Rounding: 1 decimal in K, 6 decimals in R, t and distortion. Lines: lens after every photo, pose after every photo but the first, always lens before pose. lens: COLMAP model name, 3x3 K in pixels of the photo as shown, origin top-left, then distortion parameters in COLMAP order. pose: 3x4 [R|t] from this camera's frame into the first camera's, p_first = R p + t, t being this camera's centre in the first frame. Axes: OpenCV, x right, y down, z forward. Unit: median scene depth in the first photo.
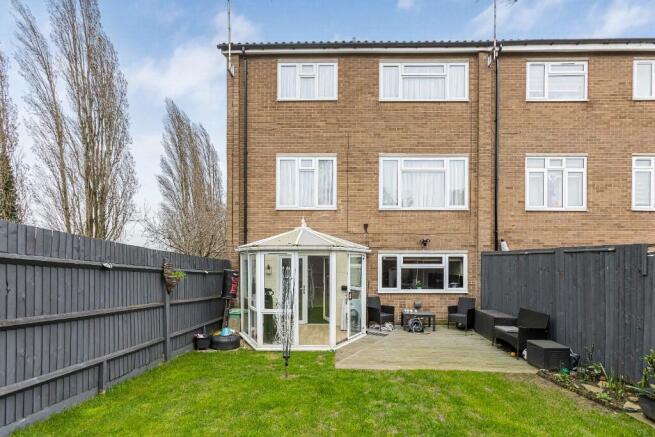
lens RADIAL K [[303.9, 0, 327.5], [0, 303.9, 218.5], [0, 0, 1]] dist [-0.015417, 0.013687]
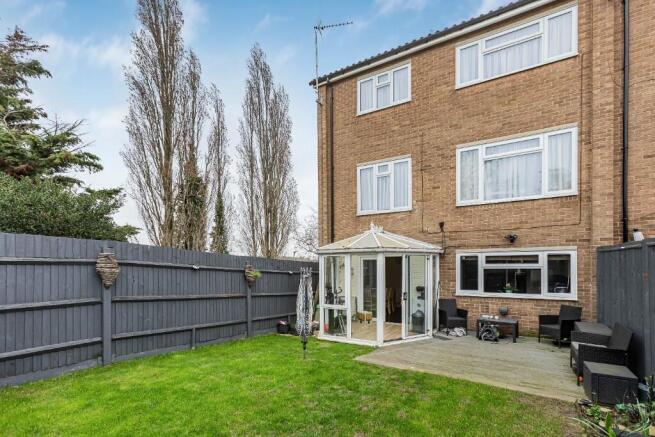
lens RADIAL K [[301.1, 0, 328.1], [0, 301.1, 212.8], [0, 0, 1]] dist [-0.013577, 0.013281]
pose [[0.863499, -0.093916, -0.495530, 0.297670], [0.082232, 0.995579, -0.045393, 0.001838], [0.497602, -0.001552, 0.867404, 0.002200]]
